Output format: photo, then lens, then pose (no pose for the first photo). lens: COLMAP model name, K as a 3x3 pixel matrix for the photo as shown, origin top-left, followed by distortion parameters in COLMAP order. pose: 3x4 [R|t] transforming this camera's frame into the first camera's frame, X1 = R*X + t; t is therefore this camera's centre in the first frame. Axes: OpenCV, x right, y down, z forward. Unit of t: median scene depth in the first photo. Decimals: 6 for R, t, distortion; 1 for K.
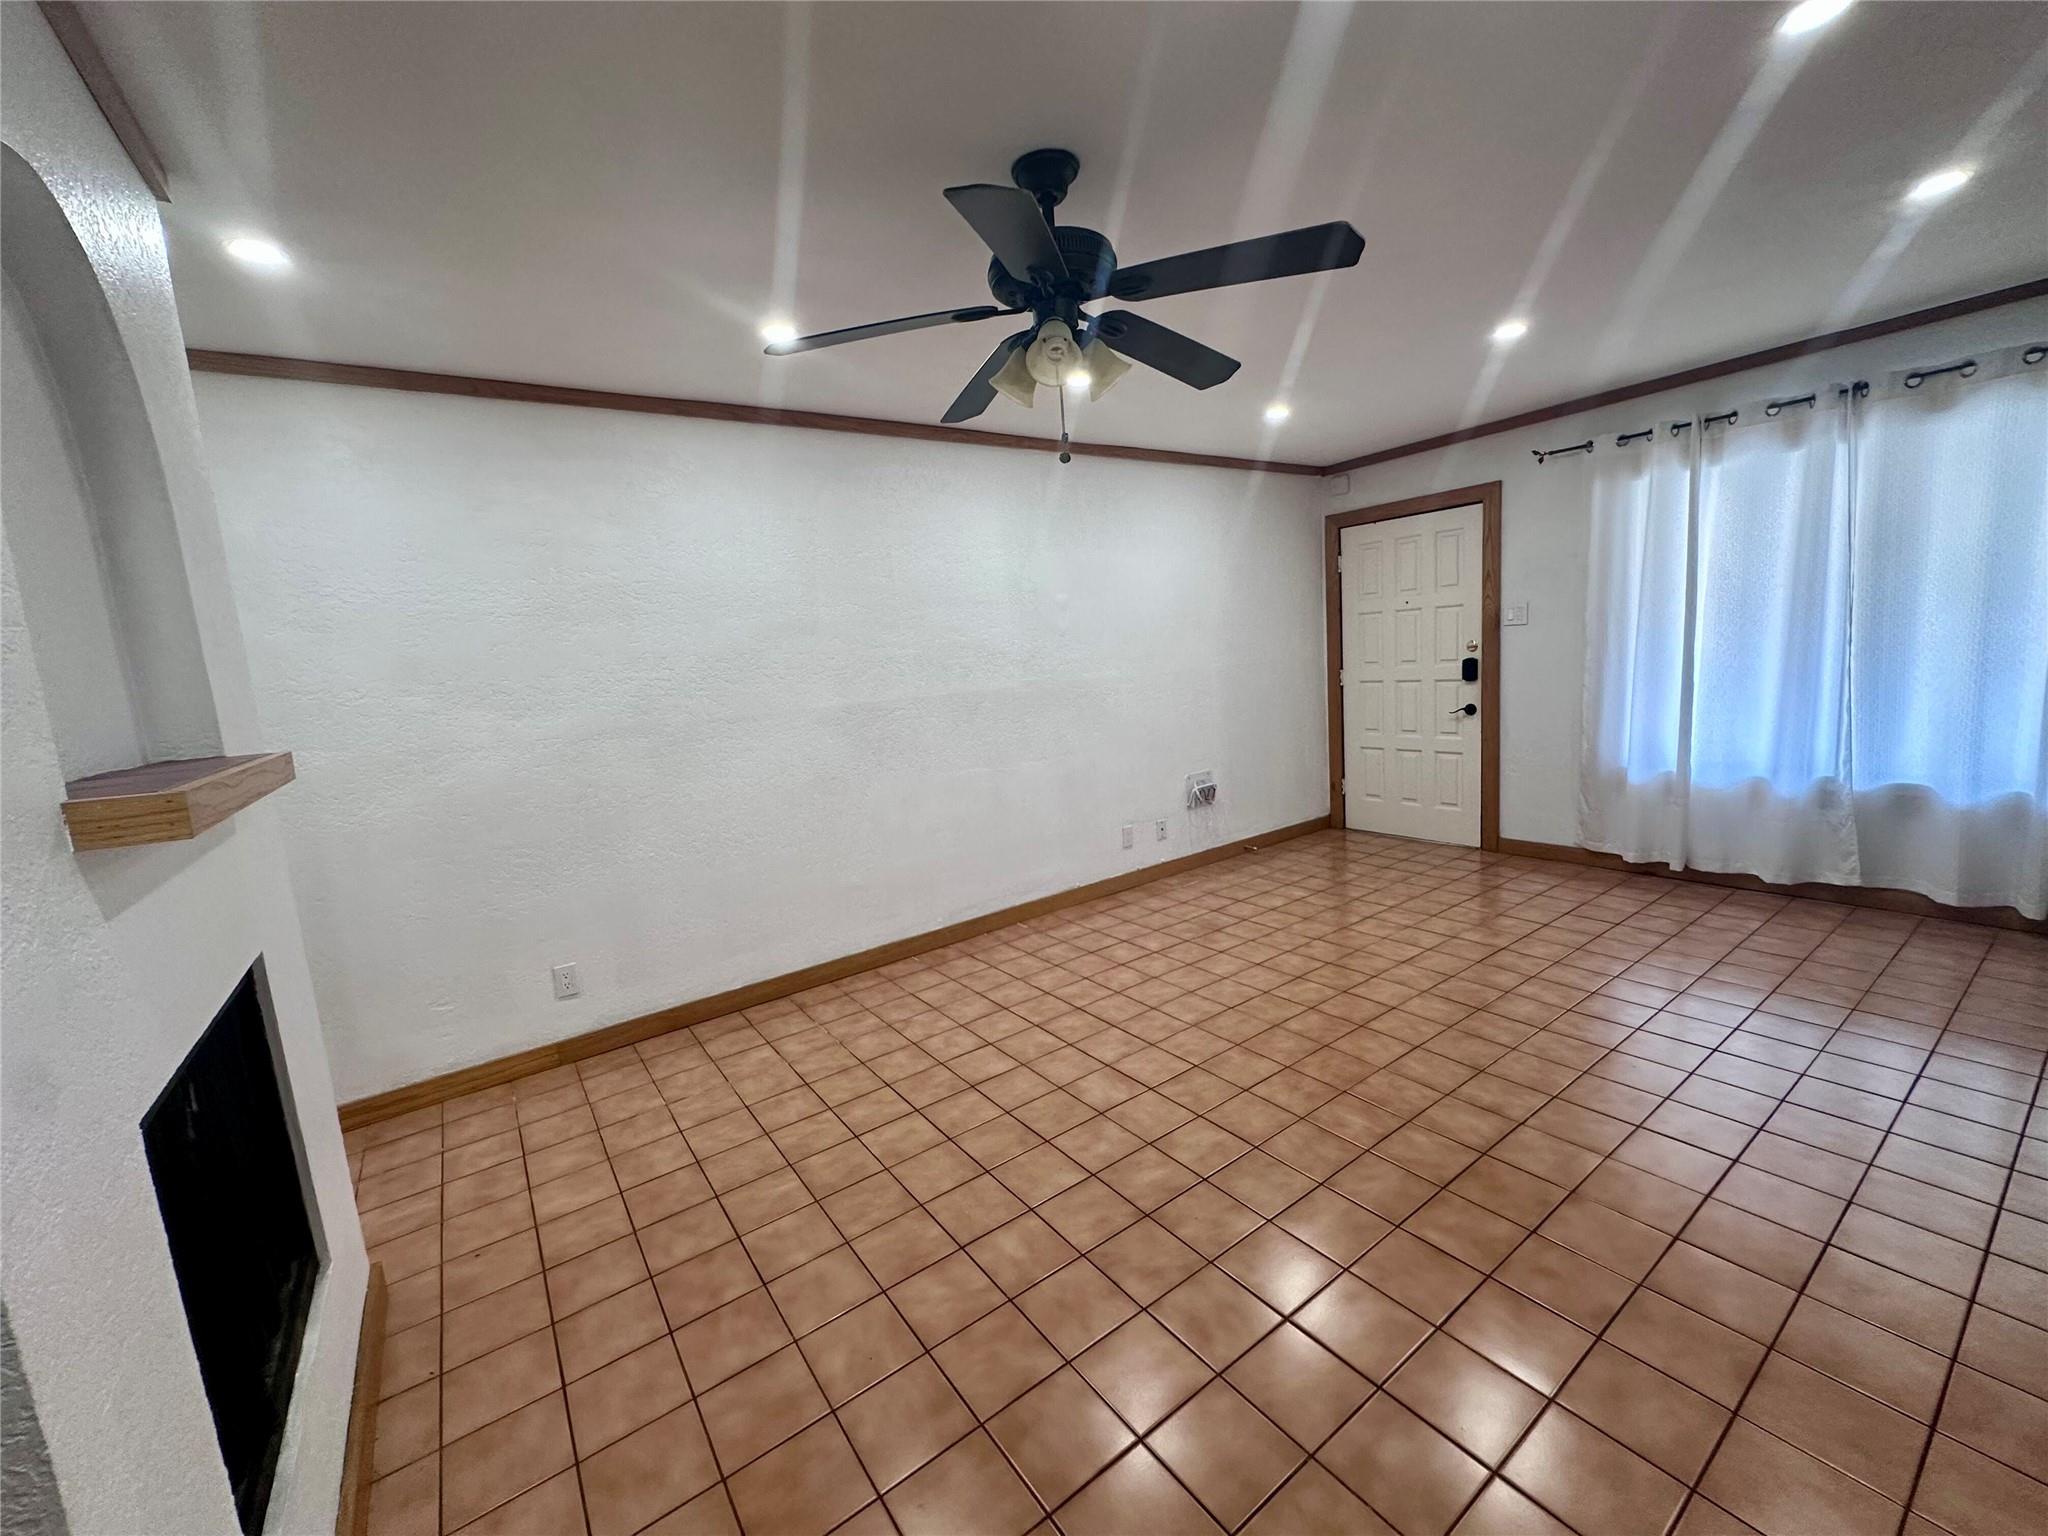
lens RADIAL K [[817.3, 0, 1026.9], [0, 817.3, 771.6], [0, 0, 1]] dist [-0.003377, 0.000055]
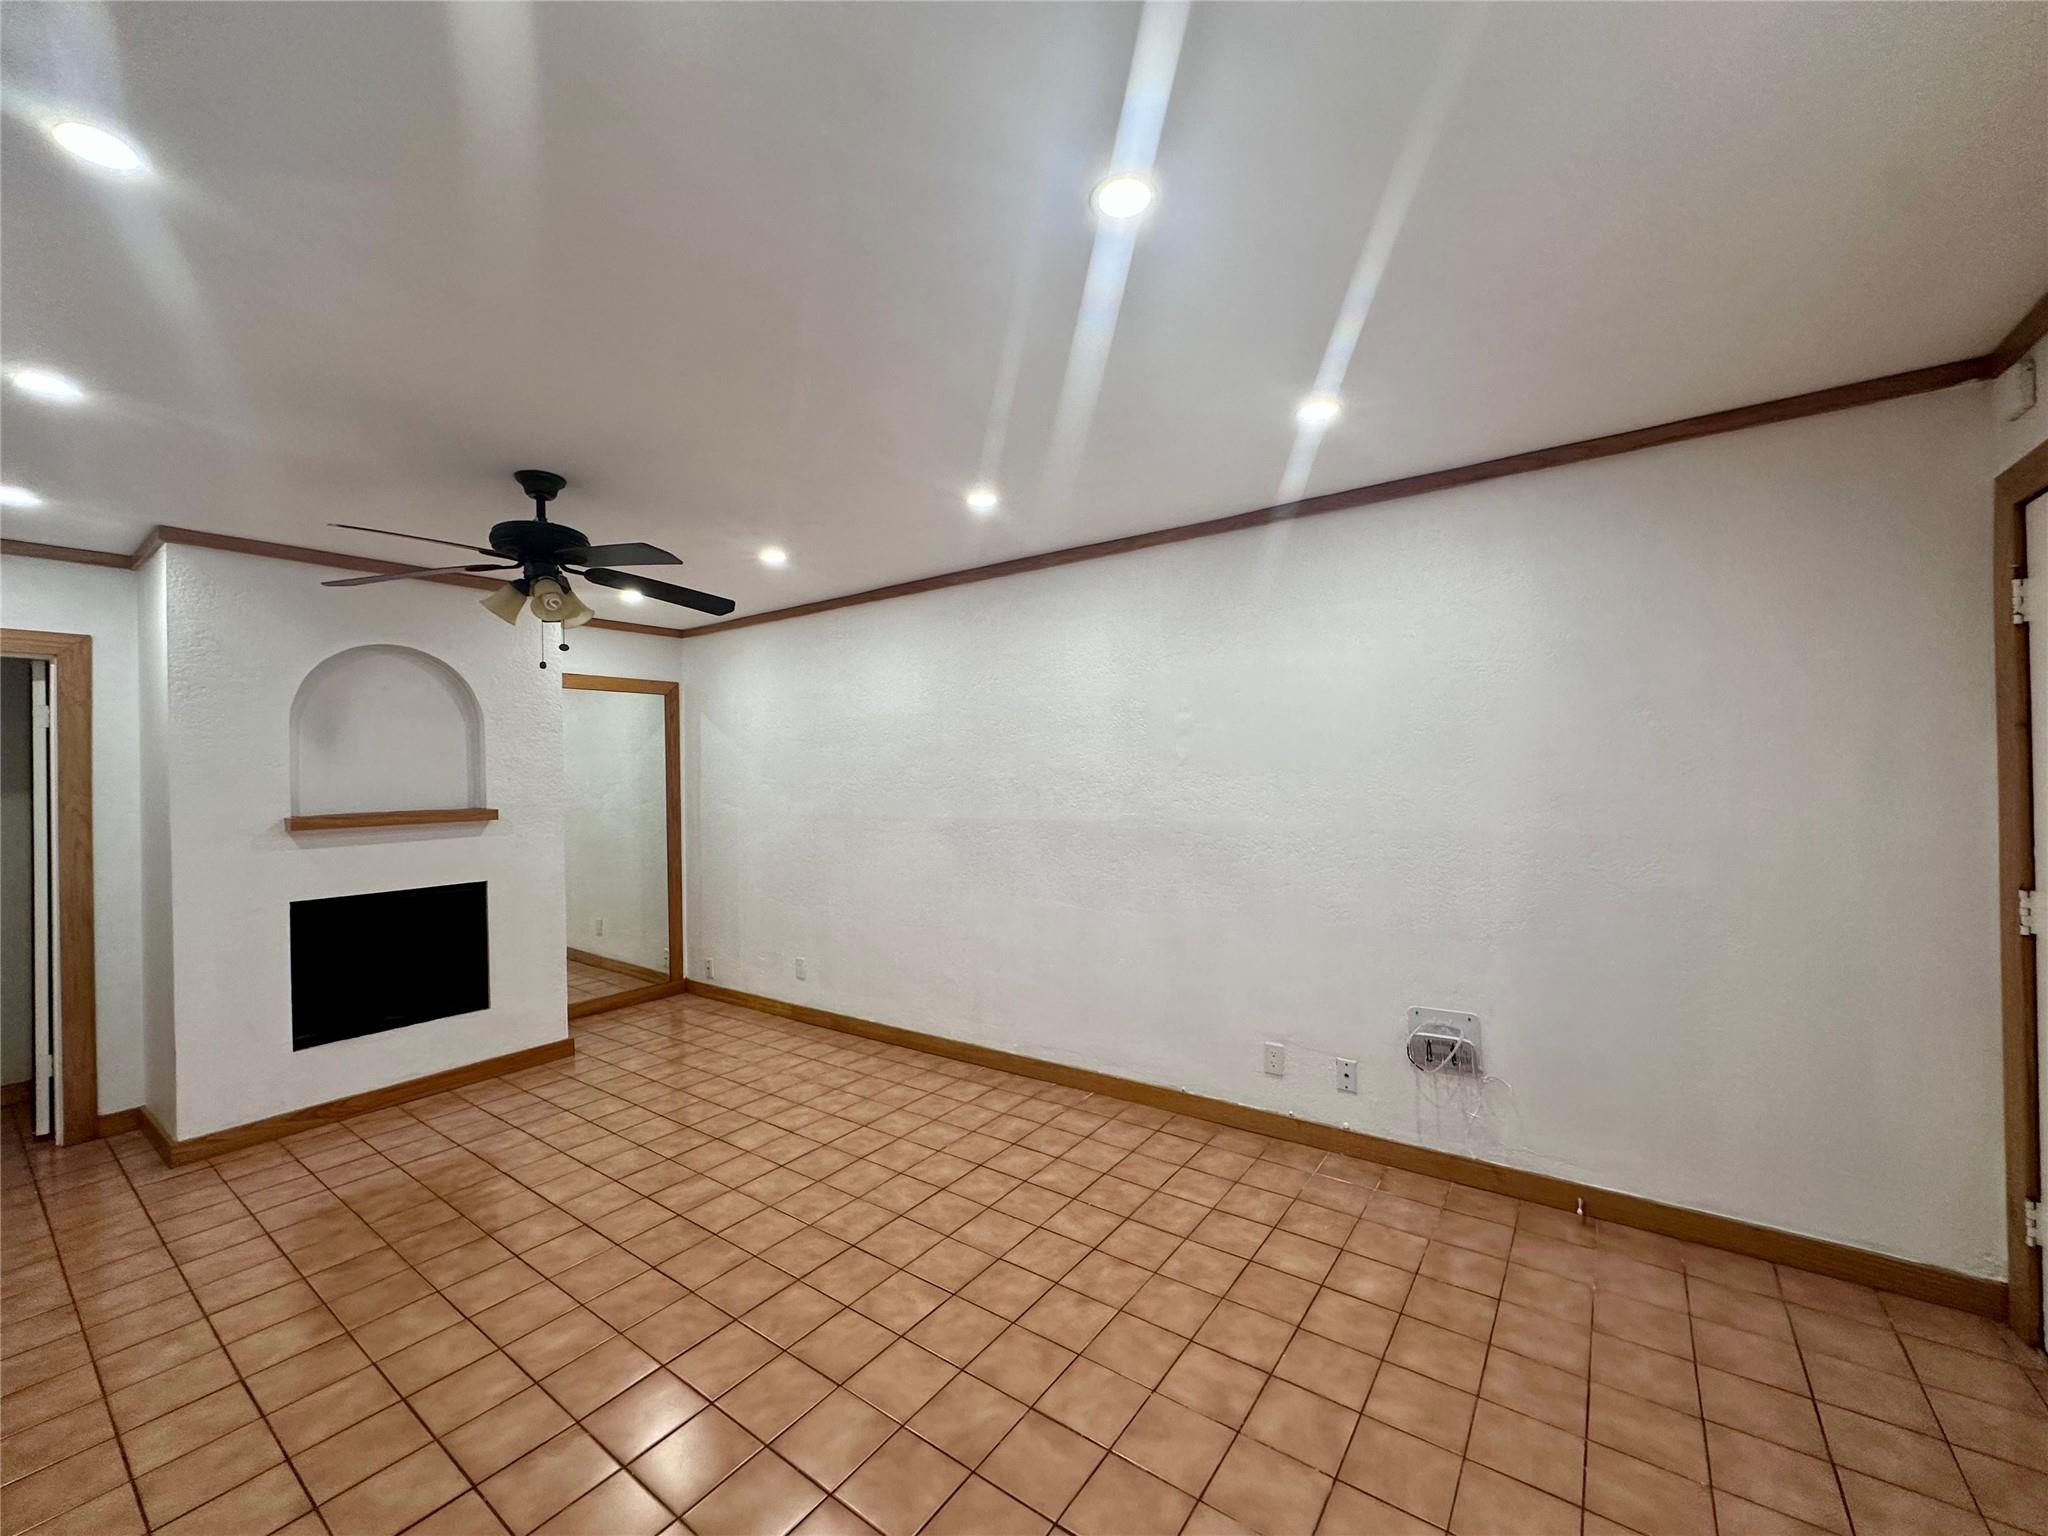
lens RADIAL K [[817.3, 0, 1026.9], [0, 817.3, 771.6], [0, 0, 1]] dist [-0.003377, 0.000055]
pose [[0.317797, 0.069846, -0.945583, 0.948955], [-0.142295, 0.989502, 0.025267, -0.202170], [0.937421, 0.126522, 0.324399, 0.767109]]
